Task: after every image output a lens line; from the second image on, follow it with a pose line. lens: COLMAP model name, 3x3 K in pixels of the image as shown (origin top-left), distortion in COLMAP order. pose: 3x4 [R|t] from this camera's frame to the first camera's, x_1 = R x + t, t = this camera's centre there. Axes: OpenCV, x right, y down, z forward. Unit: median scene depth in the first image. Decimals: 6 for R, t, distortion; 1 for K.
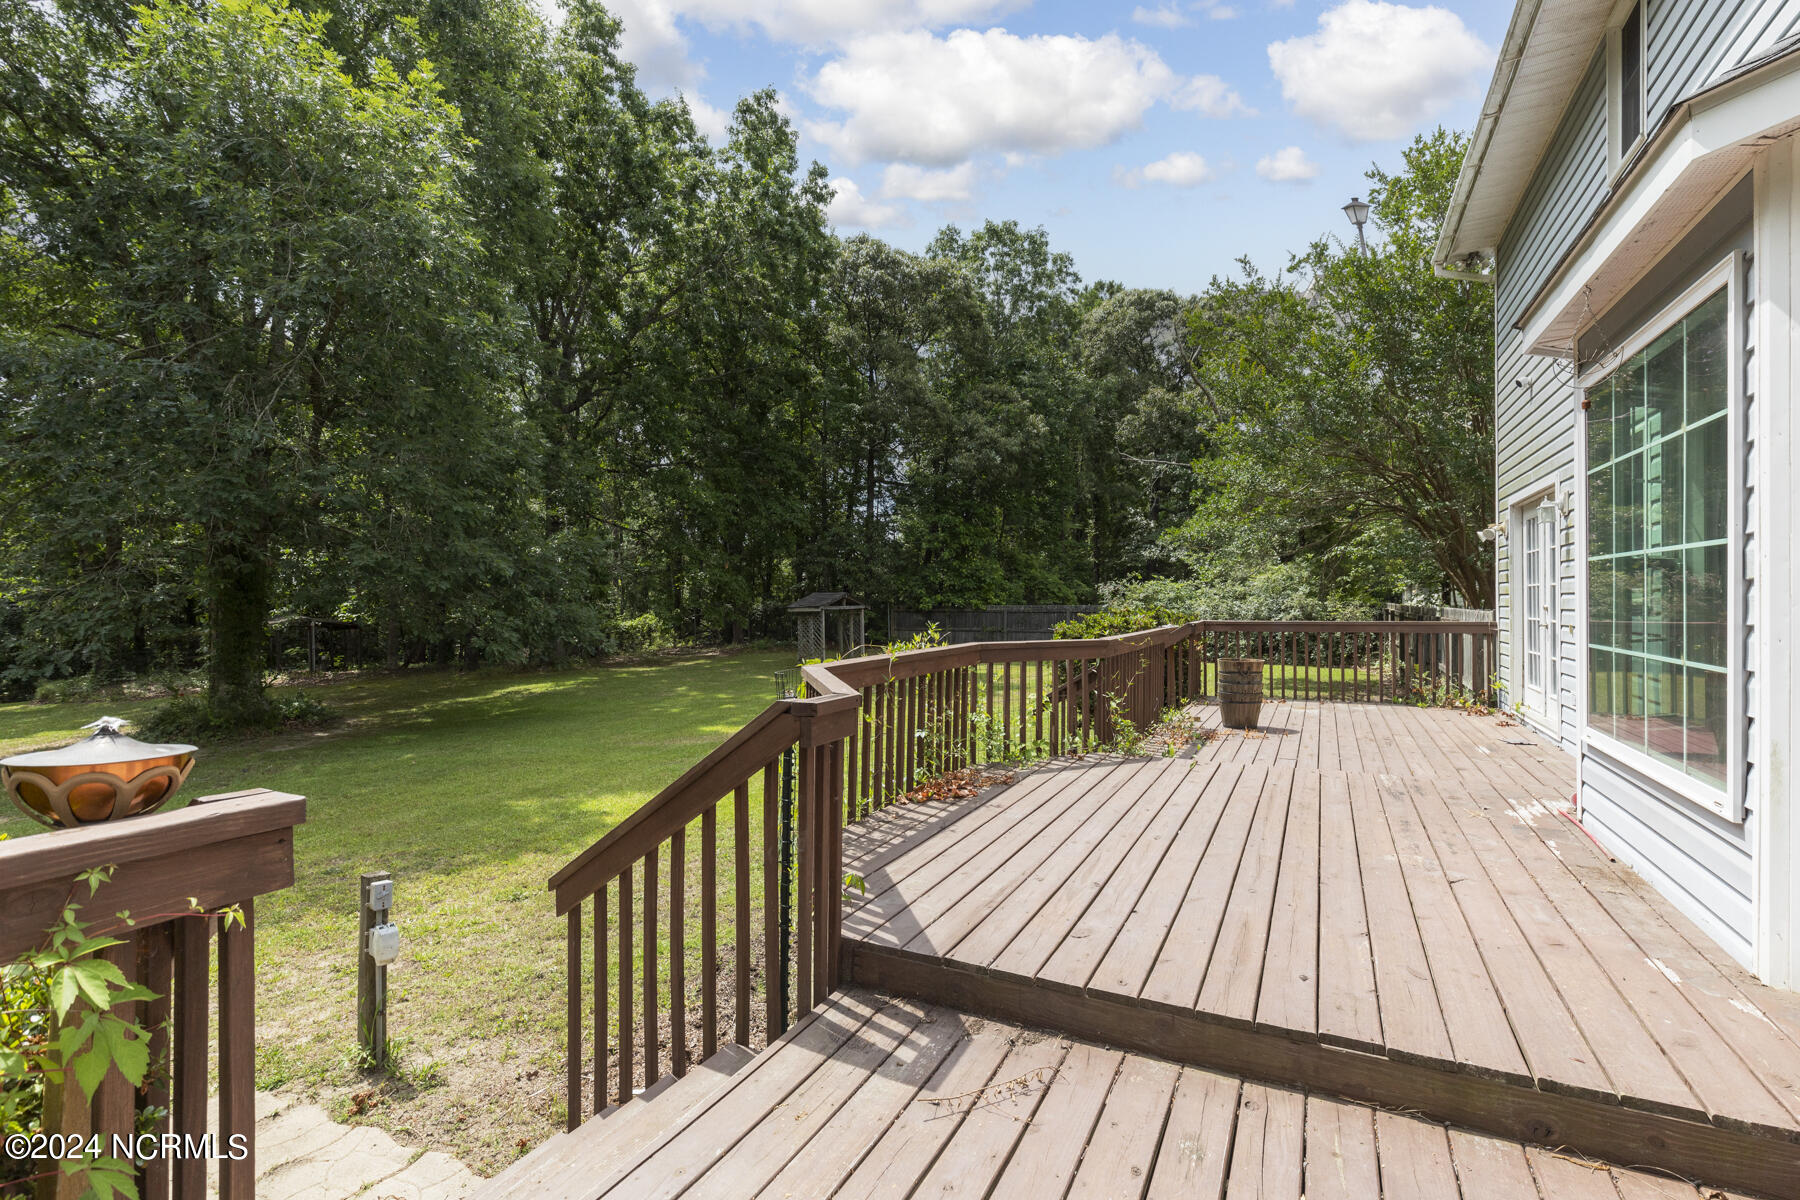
lens RADIAL K [[796.6, 0, 895.1], [0, 796.6, 619.5], [0, 0, 1]] dist [0.000977, -0.000178]
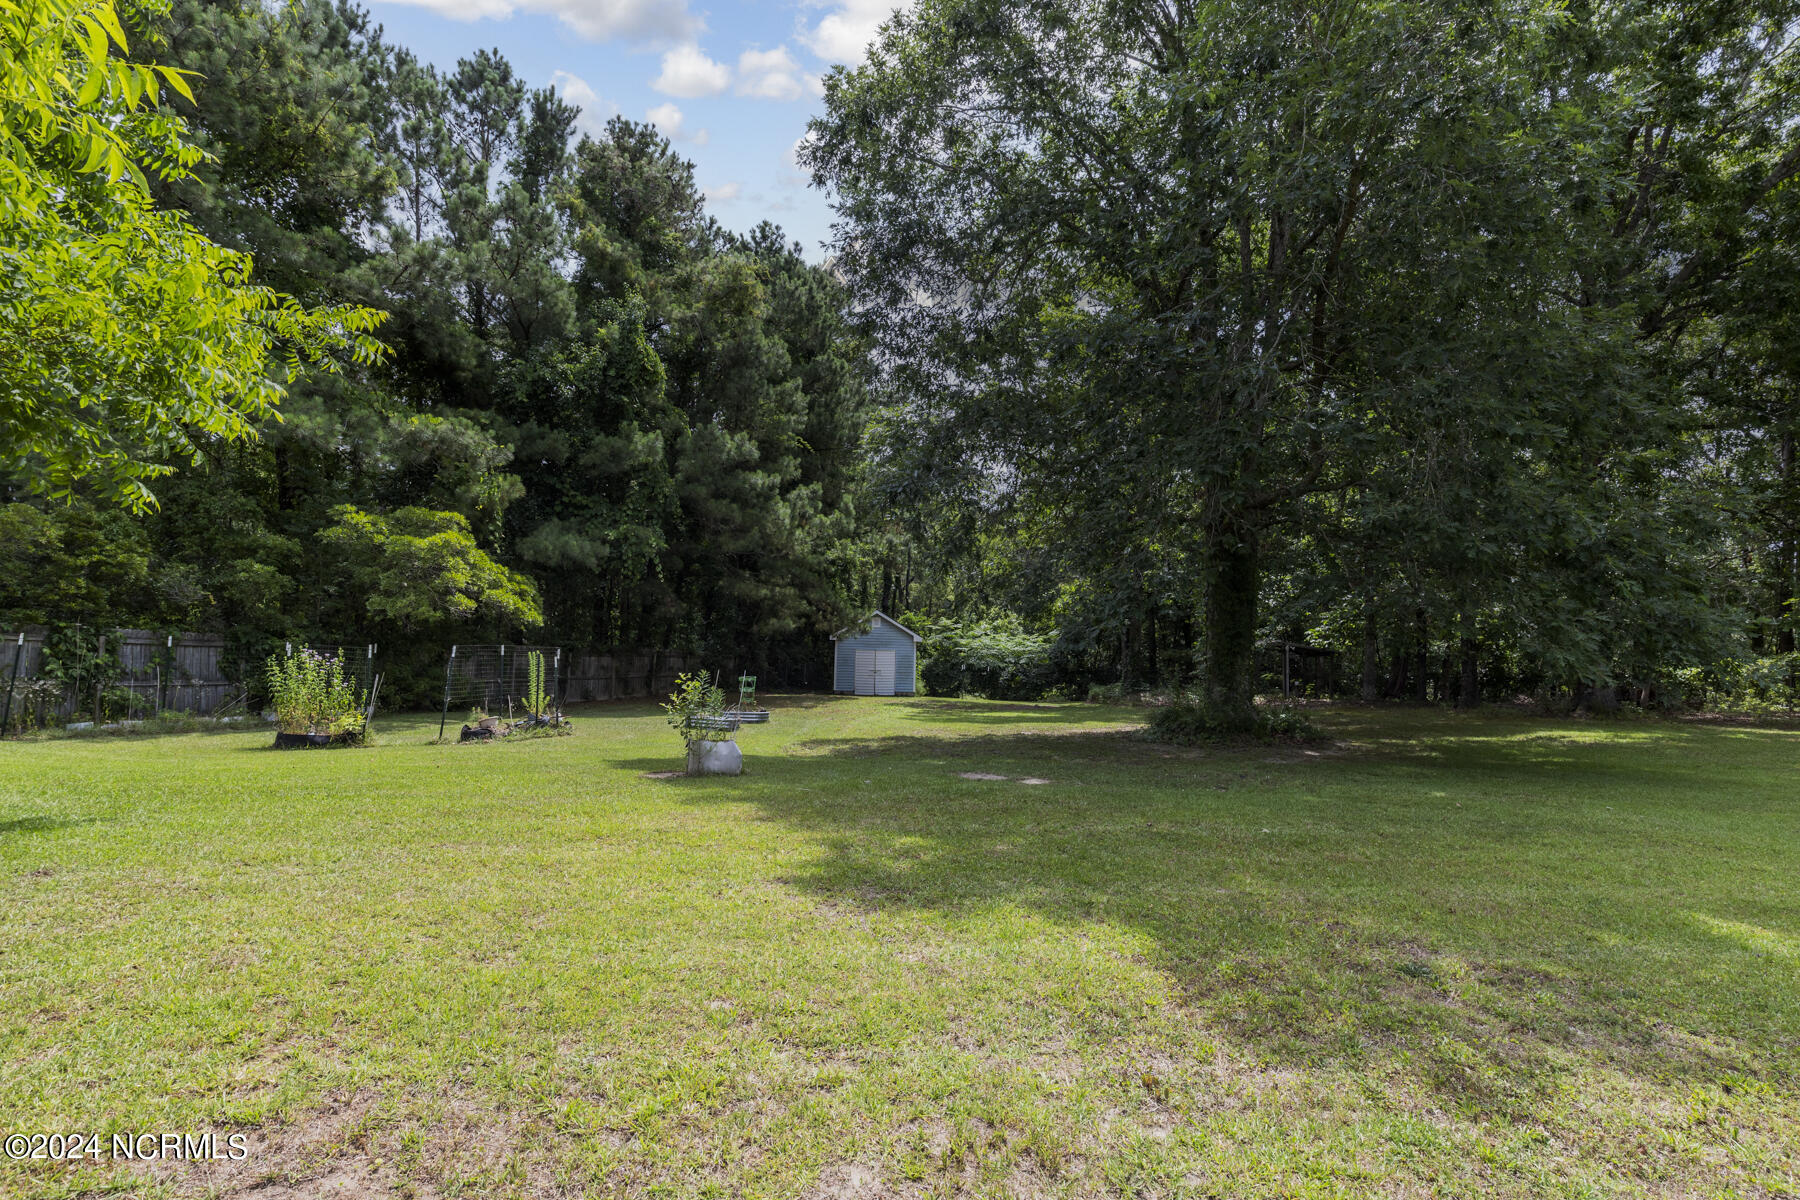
lens RADIAL K [[842.6, 0, 900.8], [0, 842.6, 590.2], [0, 0, 1]] dist [0.021882, -0.000089]
pose [[0.497653, -0.034823, -0.866677, -0.110158], [-0.039139, 0.997274, -0.062545, 0.033599], [0.866493, 0.065047, 0.494934, 0.120596]]
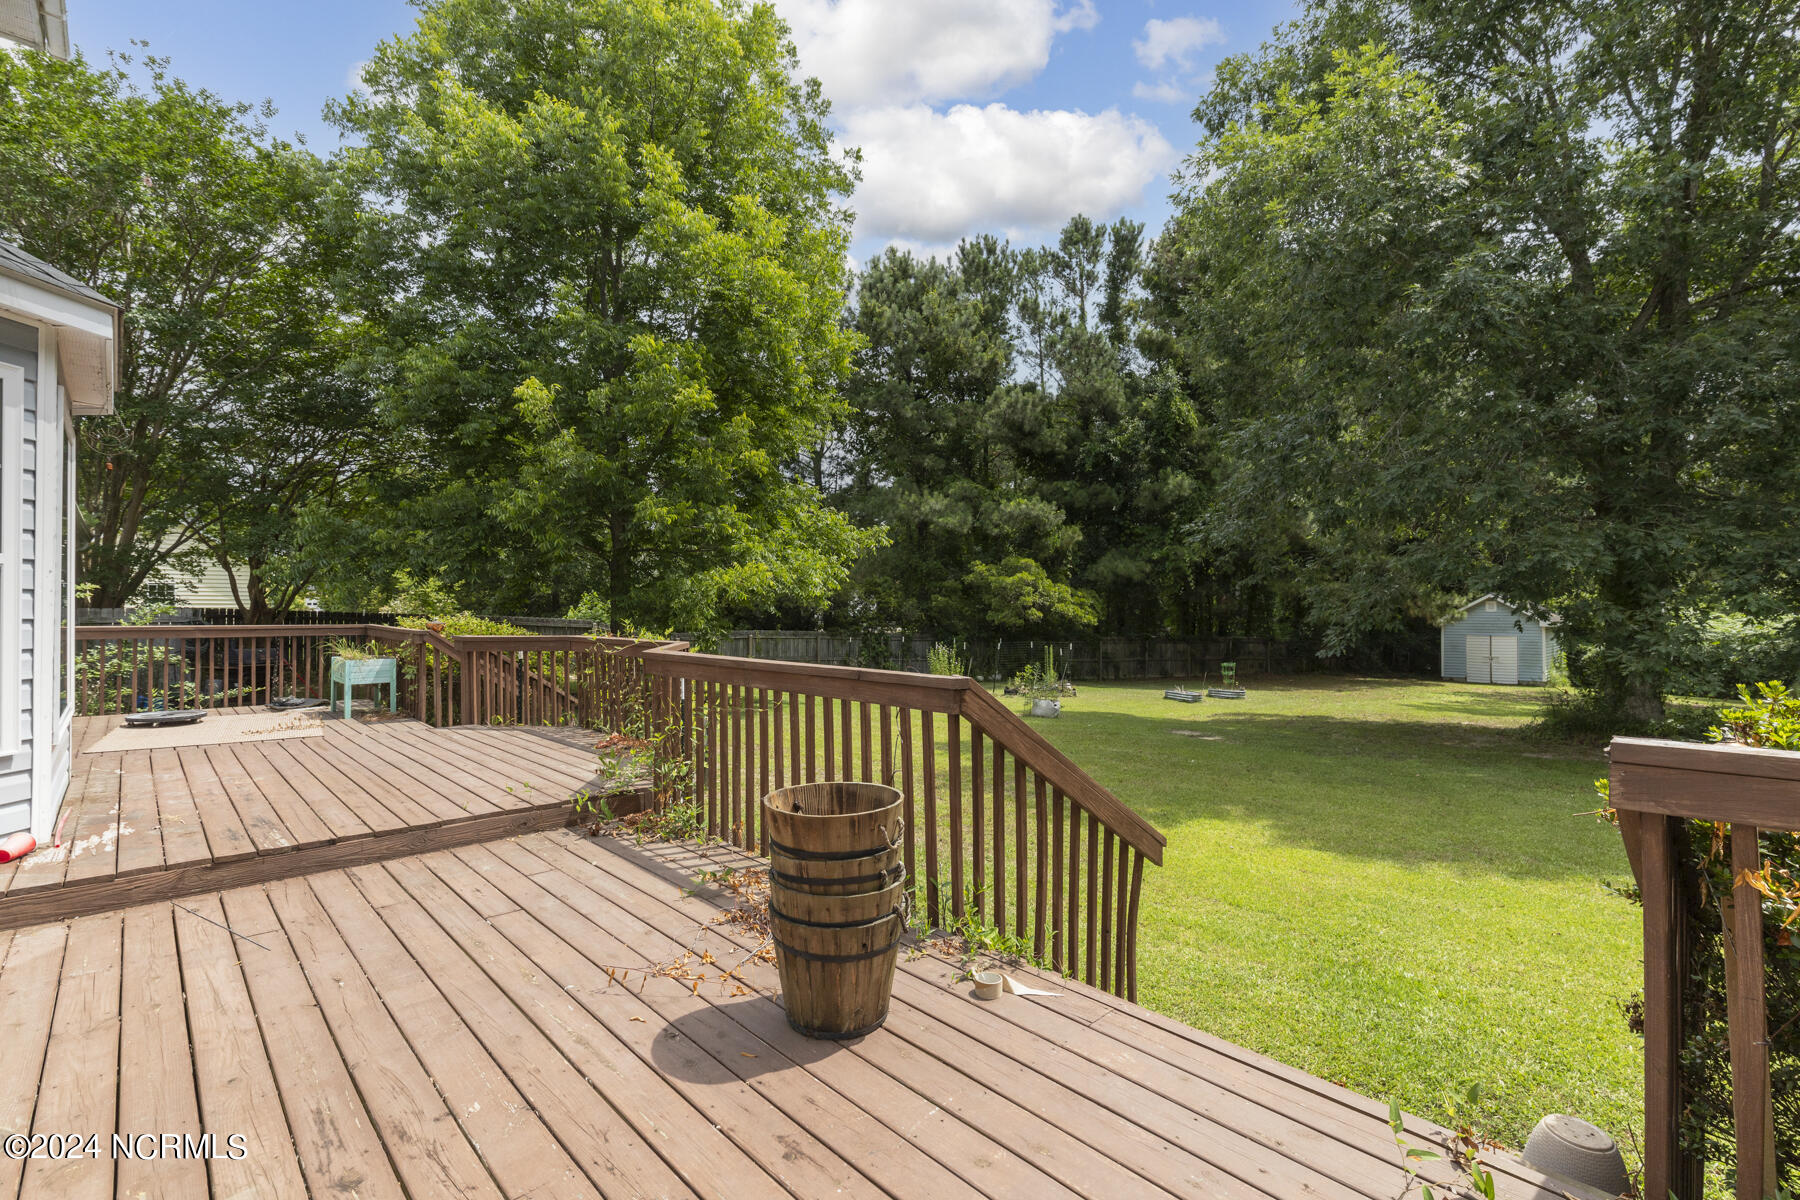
lens RADIAL K [[796.6, 0, 895.1], [0, 796.6, 619.5], [0, 0, 1]] dist [0.000977, -0.000178]
pose [[-0.326056, 0.017409, -0.945190, 0.234017], [-0.012943, 0.999655, 0.022877, -0.005689], [0.945262, 0.019692, -0.325718, 0.360668]]
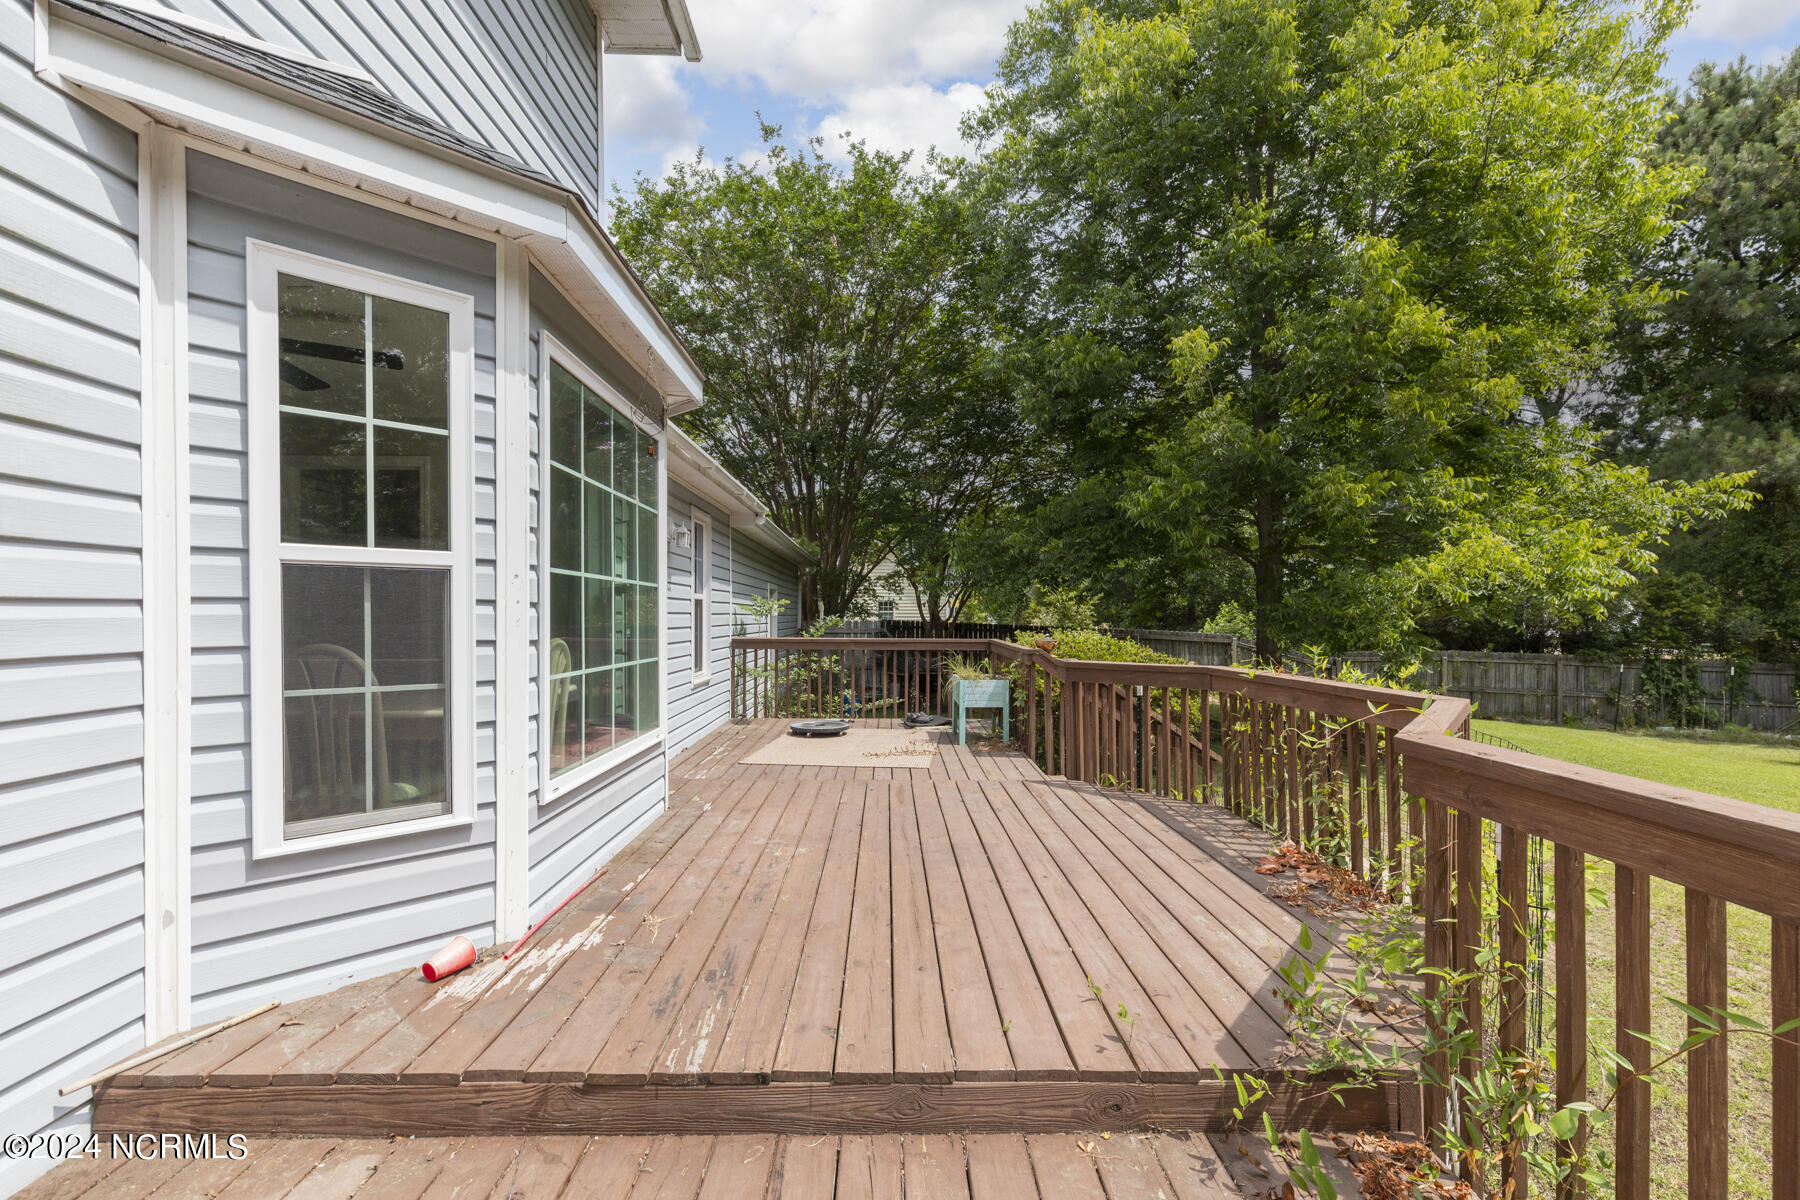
lens RADIAL K [[796.6, 0, 895.1], [0, 796.6, 619.5], [0, 0, 1]] dist [0.000977, -0.000178]
pose [[-0.887190, 0.003926, -0.461387, 0.135919], [-0.003028, 0.999893, 0.014330, -0.004826], [0.461394, 0.014111, -0.887083, 0.272850]]
